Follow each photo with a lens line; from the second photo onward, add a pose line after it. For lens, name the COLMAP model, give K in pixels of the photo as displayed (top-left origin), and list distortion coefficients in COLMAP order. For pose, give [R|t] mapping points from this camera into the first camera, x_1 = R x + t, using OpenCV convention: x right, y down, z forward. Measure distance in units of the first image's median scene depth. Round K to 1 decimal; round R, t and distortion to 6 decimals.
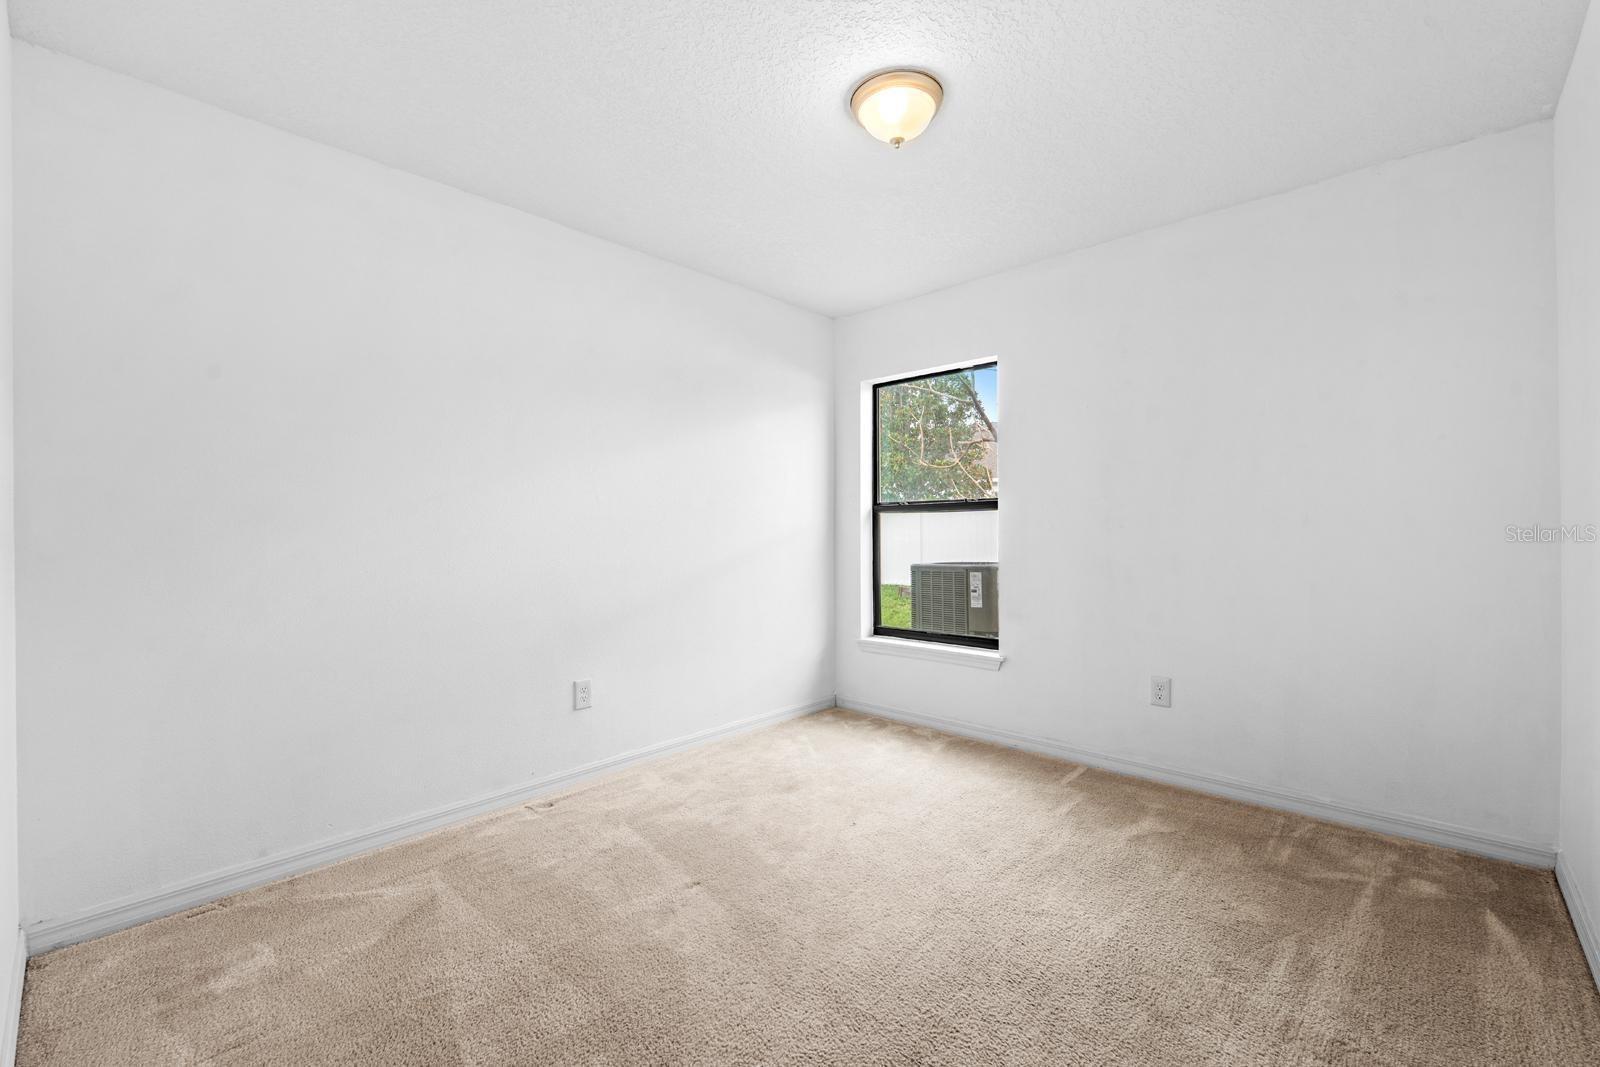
lens RADIAL K [[665.0, 0, 801.3], [0, 665.0, 527.1], [0, 0, 1]] dist [-0.003441, 0.000090]
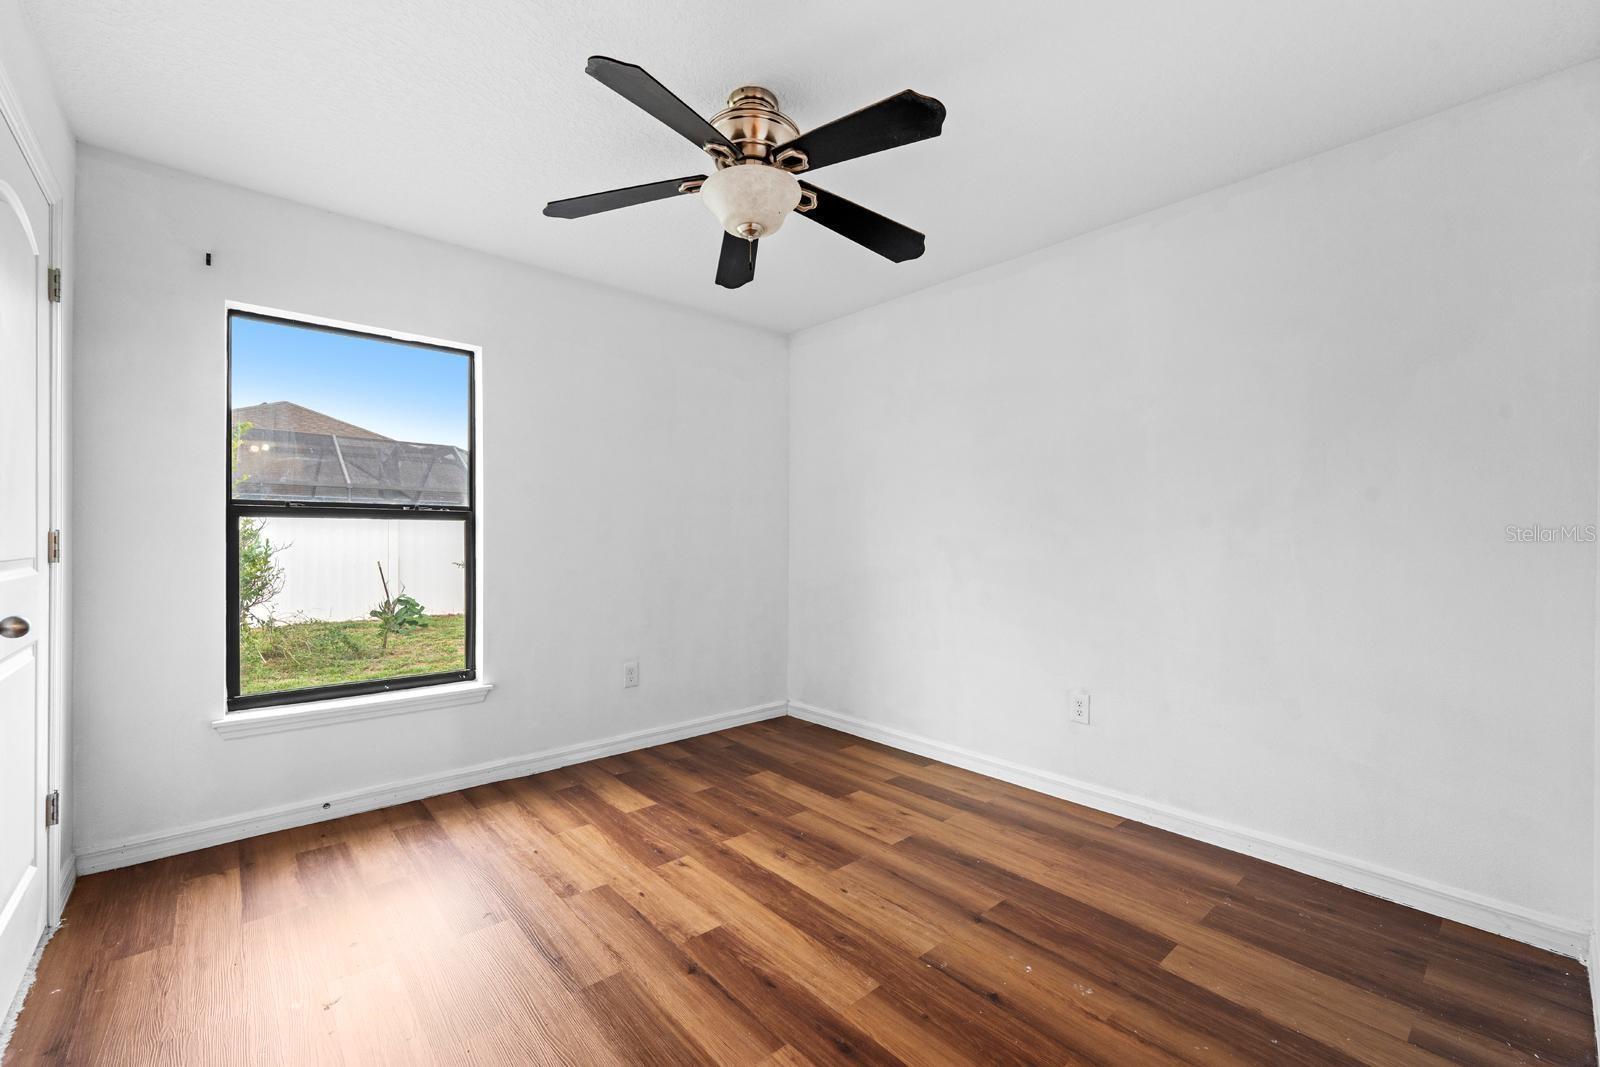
lens RADIAL K [[658.1, 0, 794.8], [0, 658.1, 534.8], [0, 0, 1]] dist [-0.001964, -0.000060]
pose [[0.109119, 0.008210, 0.993995, -0.440693], [-0.003476, 0.999963, -0.007878, -0.001277], [-0.994023, -0.002596, 0.109144, 0.413444]]
